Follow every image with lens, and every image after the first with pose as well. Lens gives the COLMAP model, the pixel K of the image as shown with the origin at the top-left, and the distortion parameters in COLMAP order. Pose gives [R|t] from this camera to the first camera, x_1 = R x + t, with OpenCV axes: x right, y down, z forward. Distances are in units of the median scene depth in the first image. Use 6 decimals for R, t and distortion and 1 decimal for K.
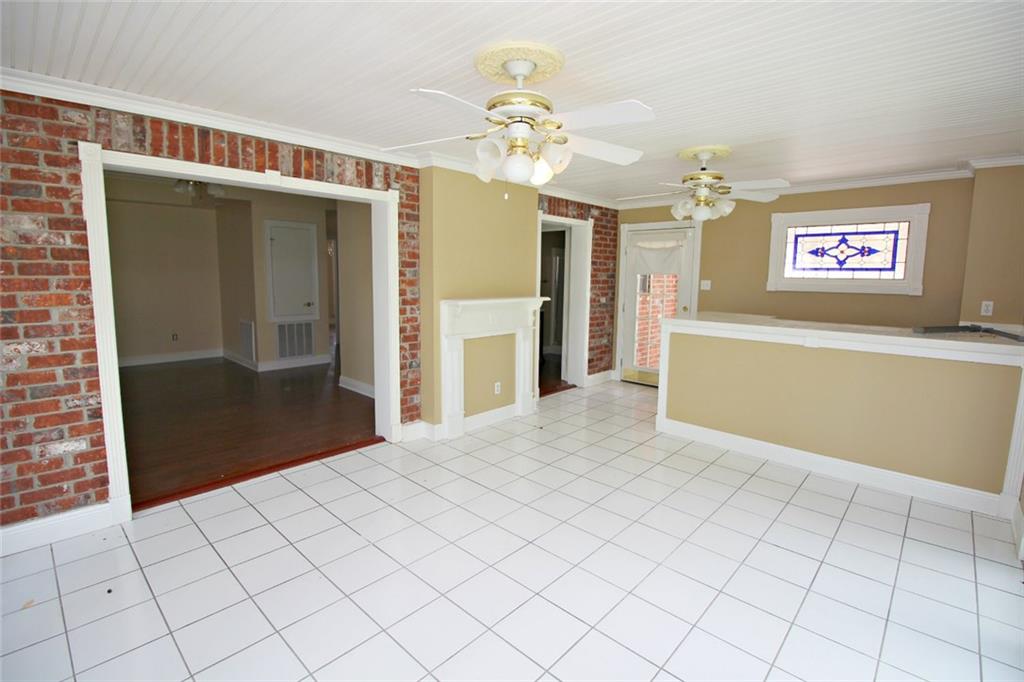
lens RADIAL K [[477.1, 0, 518.3], [0, 477.1, 338.0], [0, 0, 1]] dist [-0.004420, -0.000968]
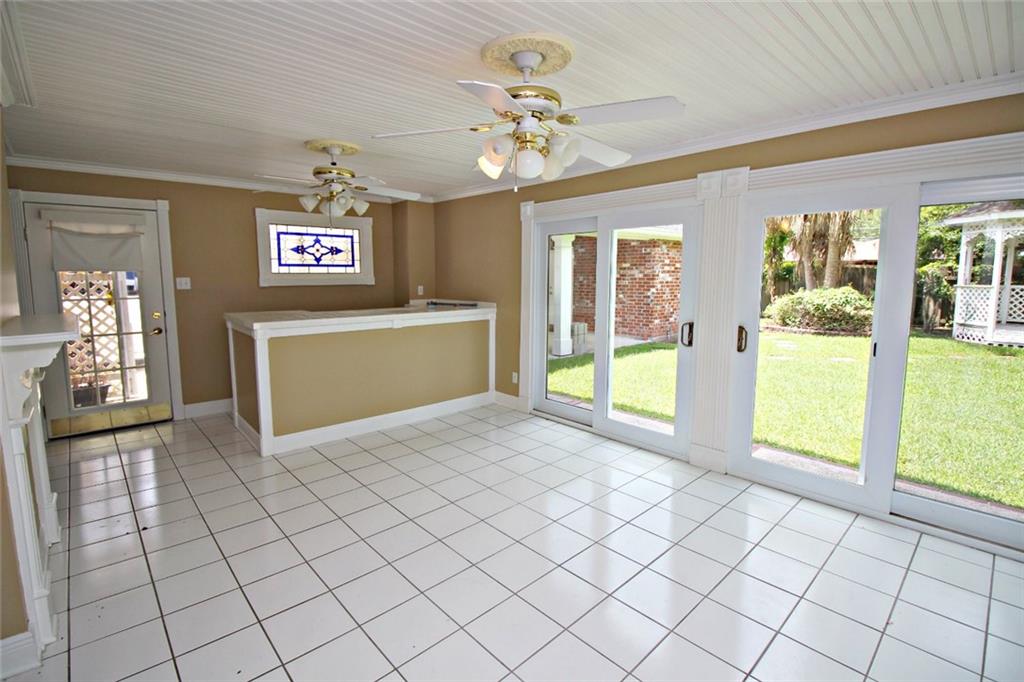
lens RADIAL K [[477.1, 0, 519.0], [0, 477.1, 334.4], [0, 0, 1]] dist [-0.004420, -0.000968]
pose [[0.074901, -0.138057, 0.987588, -0.459141], [0.134659, 0.982699, 0.127161, -0.061378], [-0.988057, 0.123463, 0.092196, 0.433621]]
